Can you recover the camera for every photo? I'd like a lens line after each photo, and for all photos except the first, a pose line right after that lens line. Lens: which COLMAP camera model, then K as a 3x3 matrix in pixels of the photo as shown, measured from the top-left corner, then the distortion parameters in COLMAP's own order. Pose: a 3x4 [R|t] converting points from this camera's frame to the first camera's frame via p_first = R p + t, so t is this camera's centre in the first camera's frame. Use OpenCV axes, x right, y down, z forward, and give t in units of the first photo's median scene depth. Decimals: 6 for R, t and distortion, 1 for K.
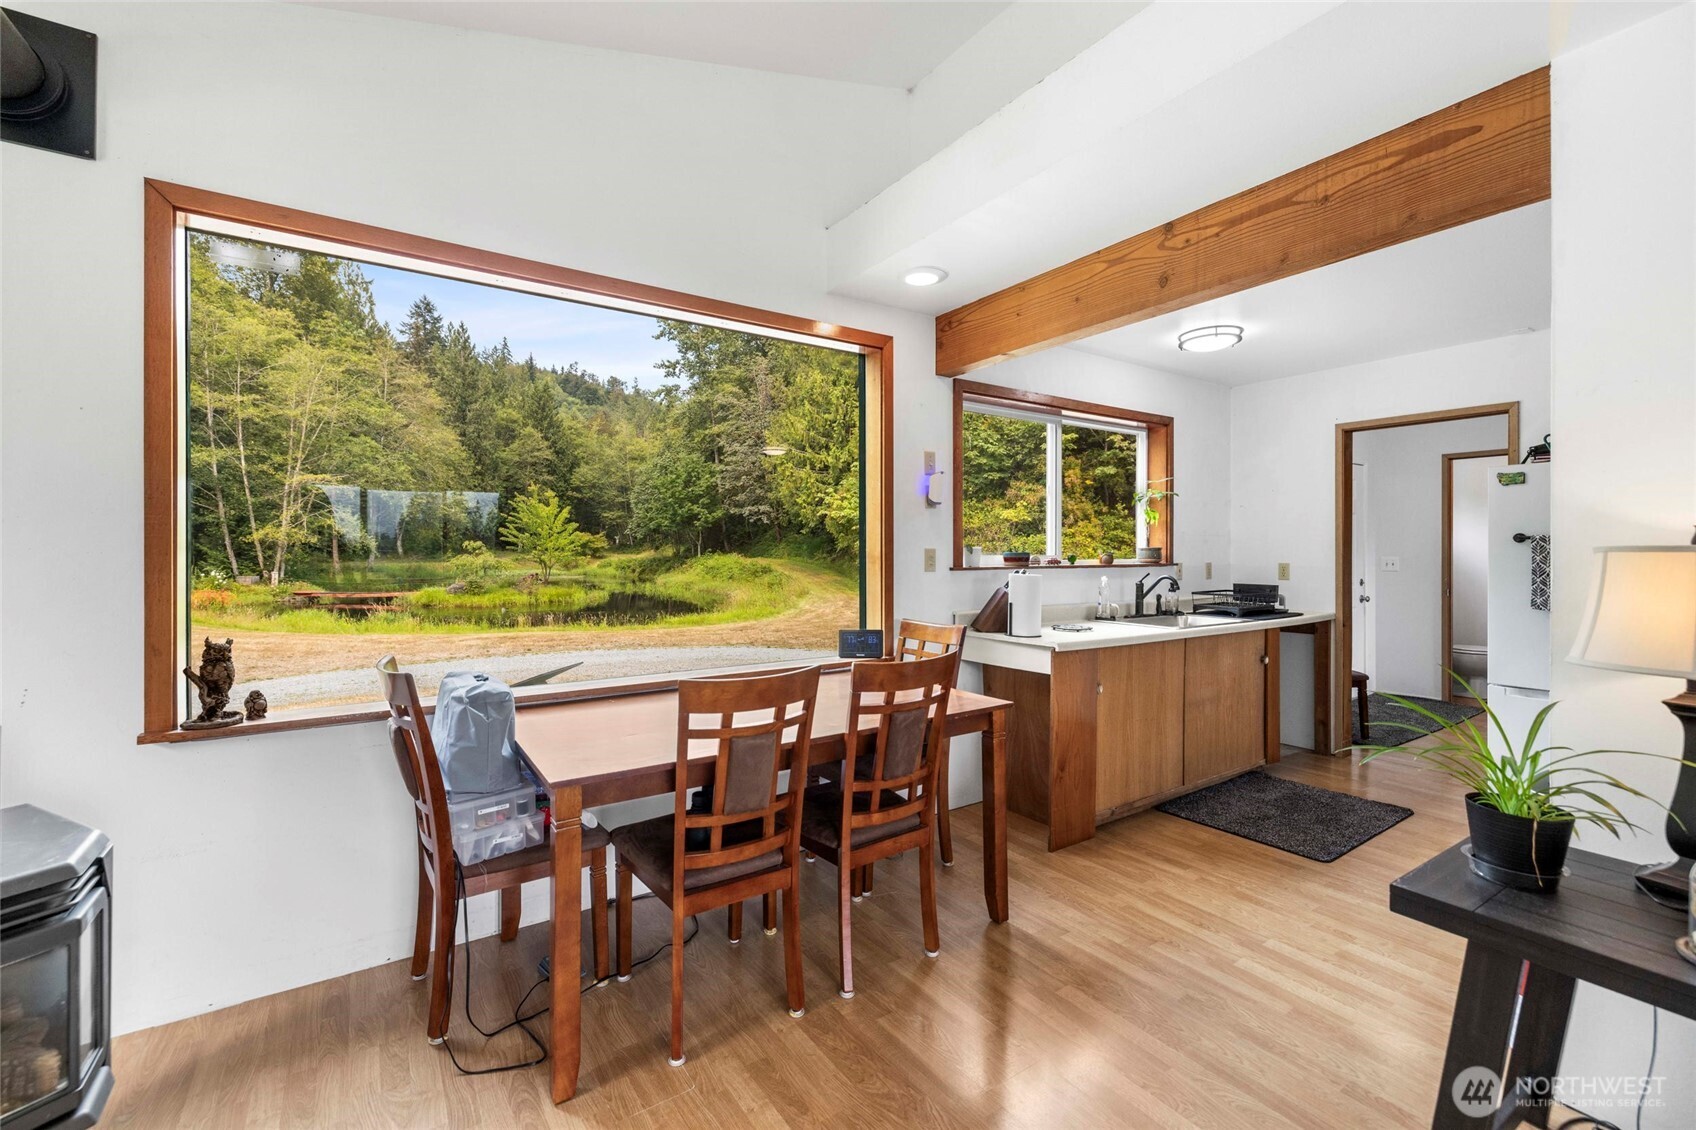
lens RADIAL K [[713.9, 0, 838.8], [0, 713.9, 552.7], [0, 0, 1]] dist [-0.002280, 0.000245]
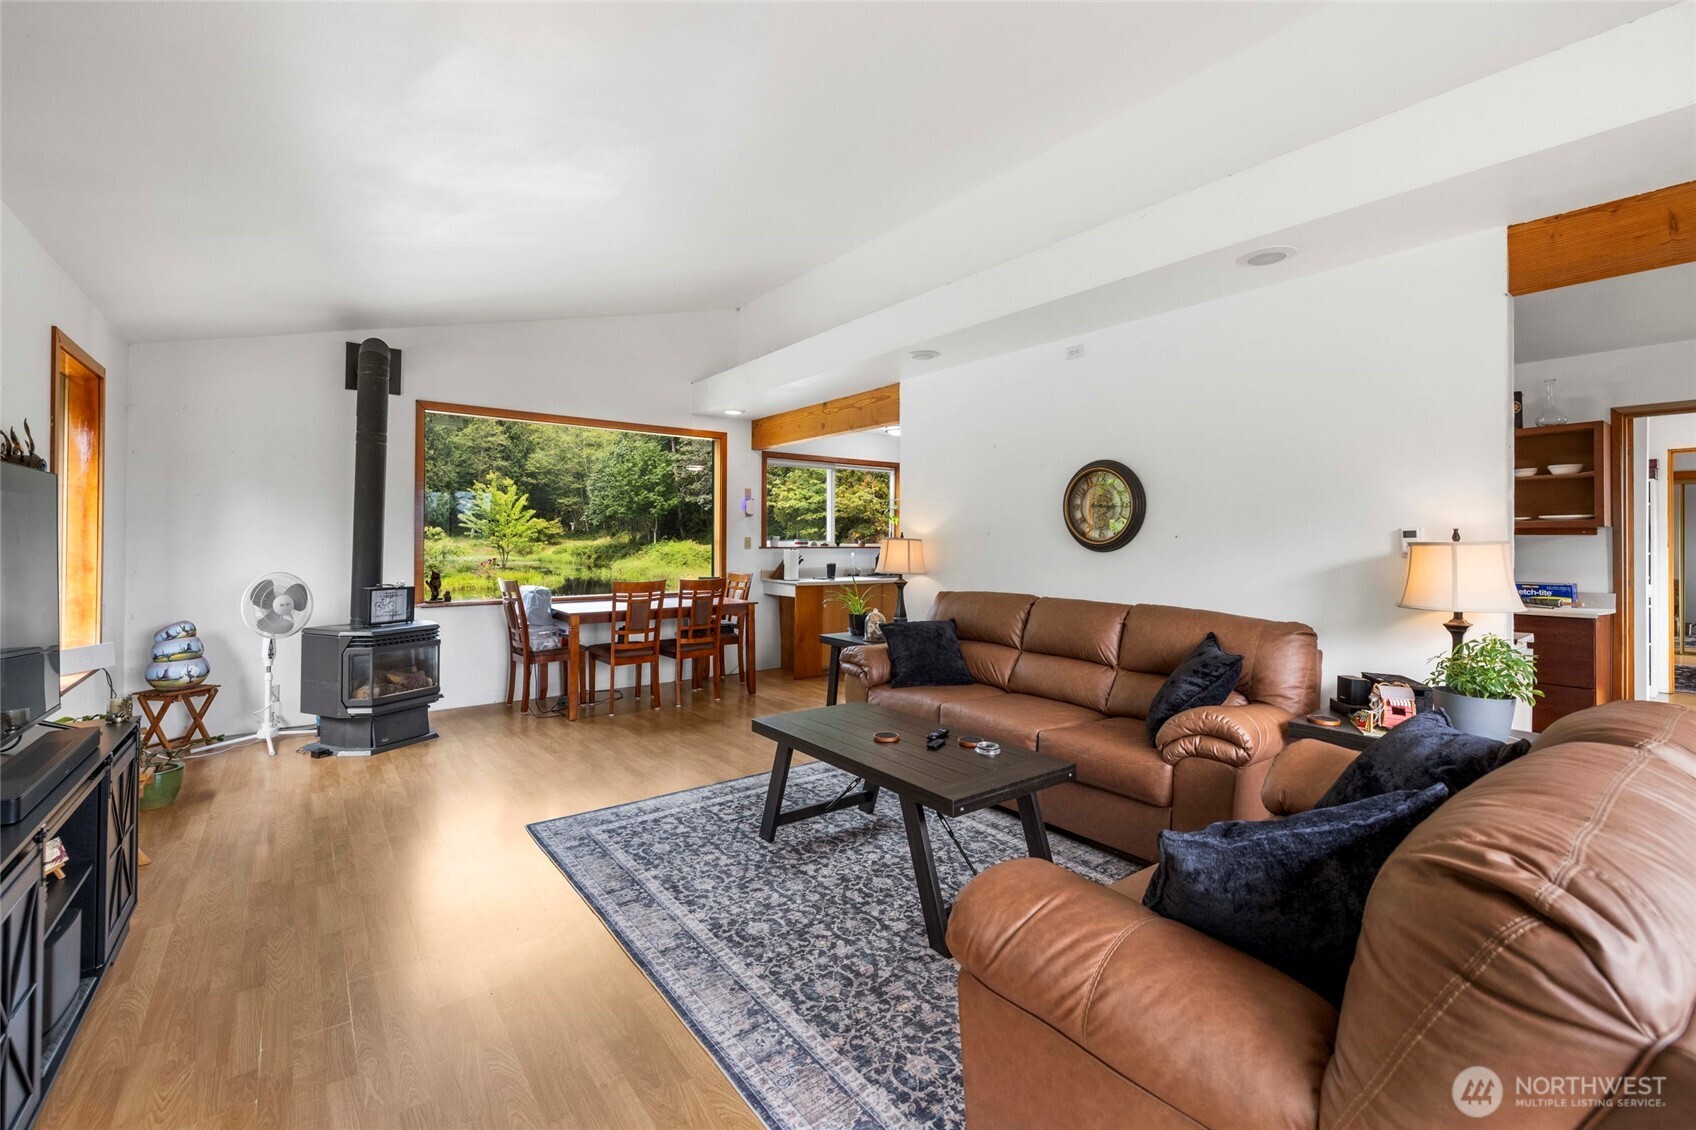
lens RADIAL K [[713.9, 0, 835.5], [0, 713.9, 533.4], [0, 0, 1]] dist [-0.002280, 0.000245]
pose [[0.998602, 0.006373, 0.052474, 0.047407], [-0.005842, 0.999930, -0.010260, 0.000433], [-0.052535, 0.009939, 0.998570, -0.175923]]
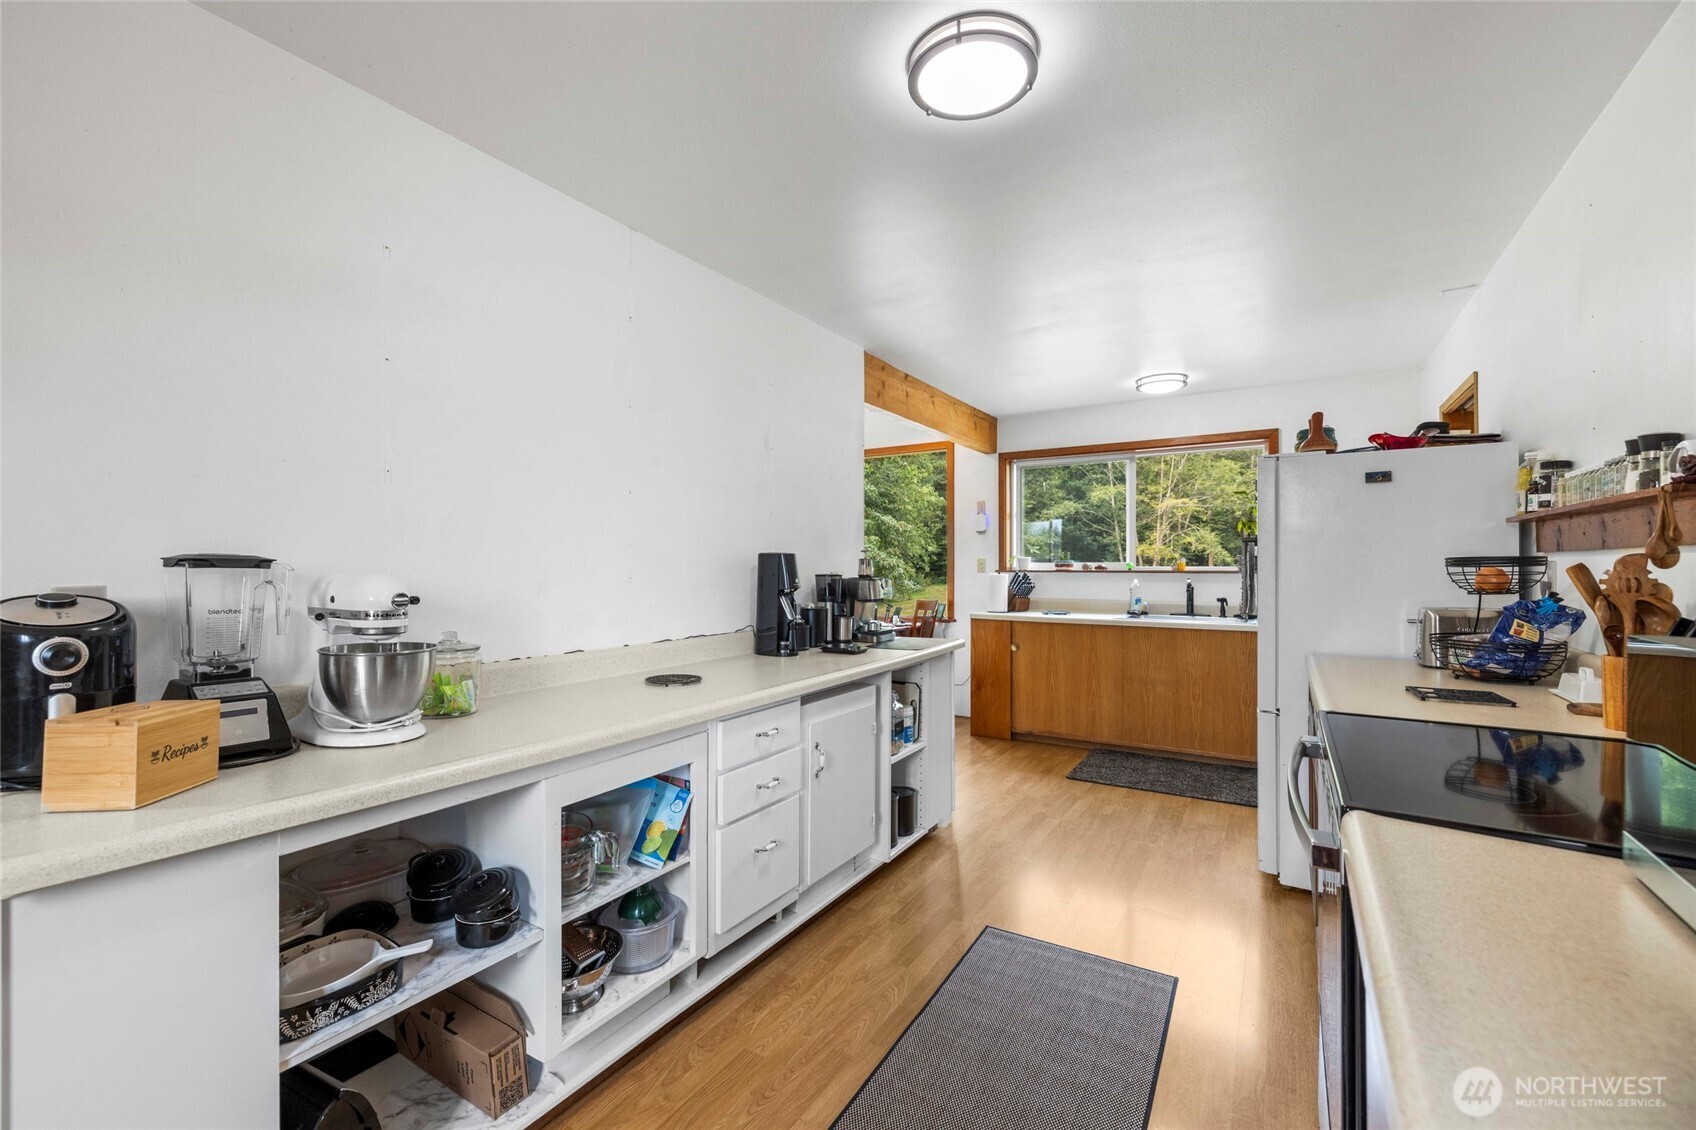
lens RADIAL K [[713.9, 0, 844.1], [0, 713.9, 568.2], [0, 0, 1]] dist [-0.002280, 0.000245]
pose [[0.433356, 0.002006, -0.901220, 0.265062], [-0.000261, 0.999998, 0.002101, 0.002308], [0.901223, -0.000675, 0.433356, -0.002197]]
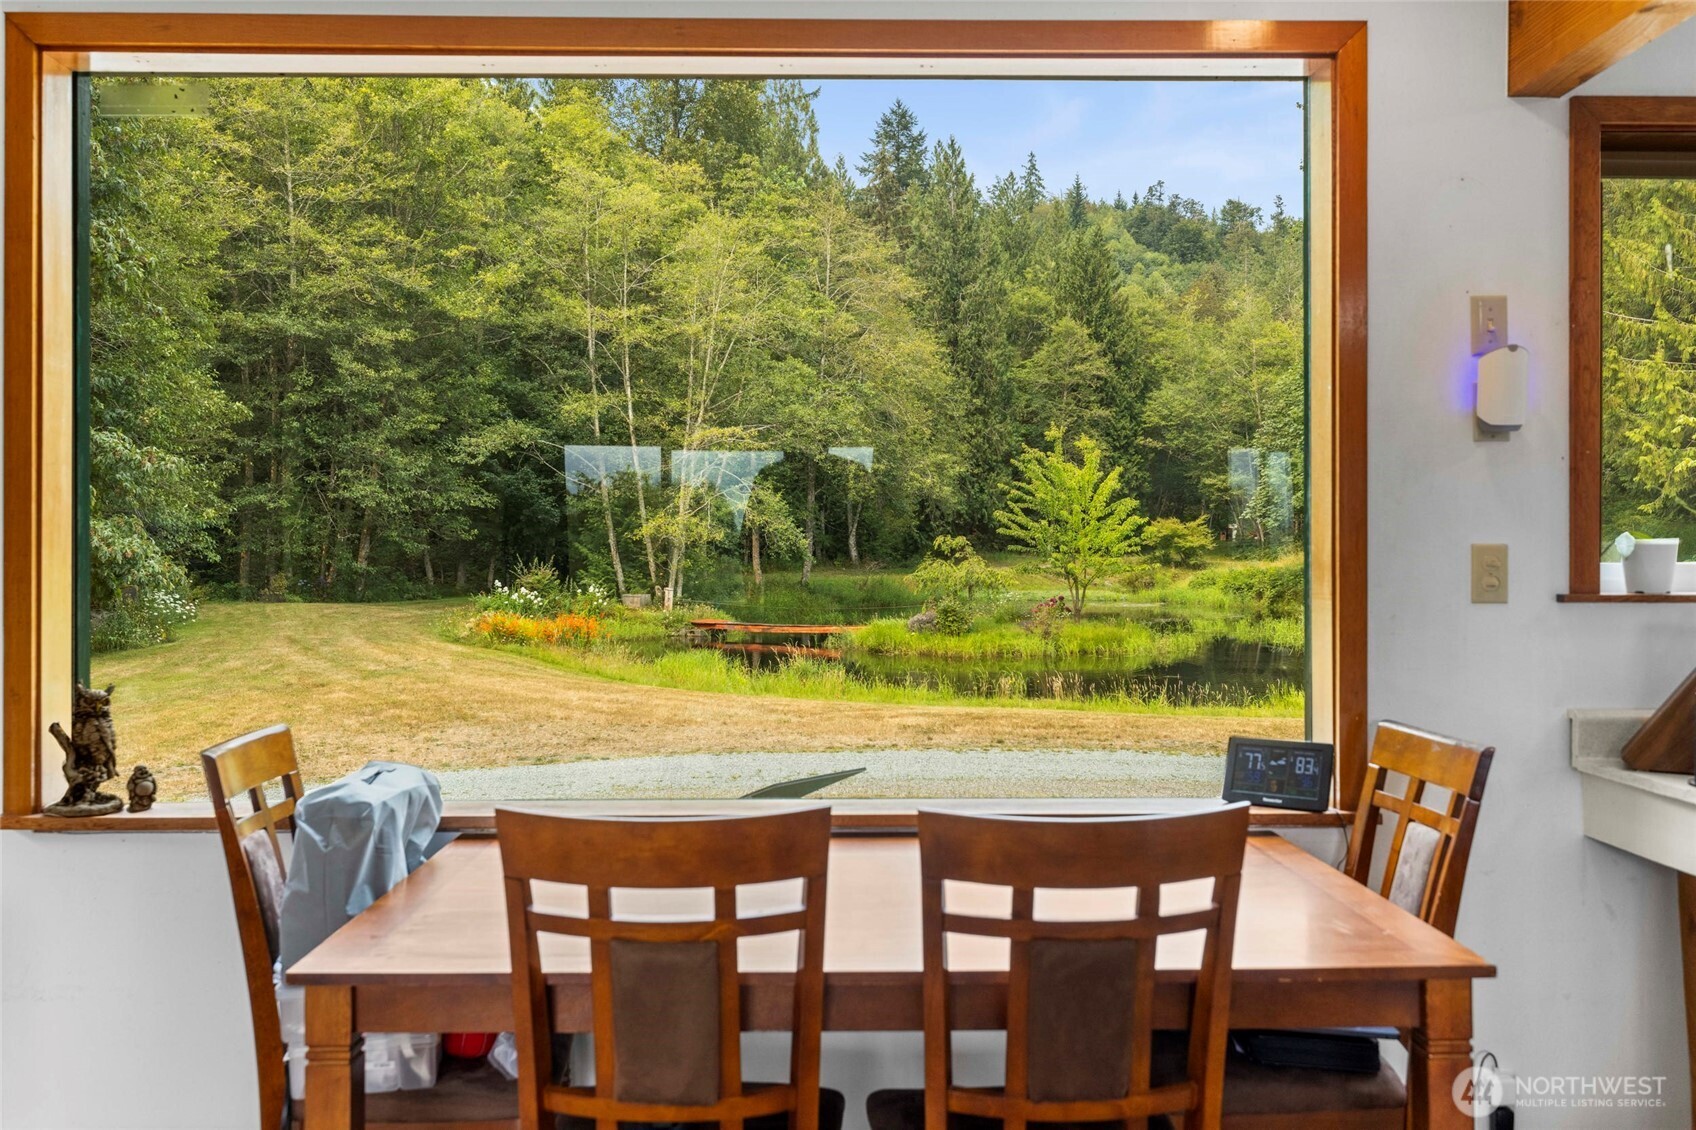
lens RADIAL K [[1464.5, 0, 824.0], [0, 1464.5, 554.7], [0, 0, 1]] dist [-0.000114, -0.001364]
pose [[0.838284, 0.000013, -0.545234, 0.046002], [-0.001163, 0.999998, -0.001764, 0.000254], [0.545233, 0.002113, 0.838282, 0.023455]]
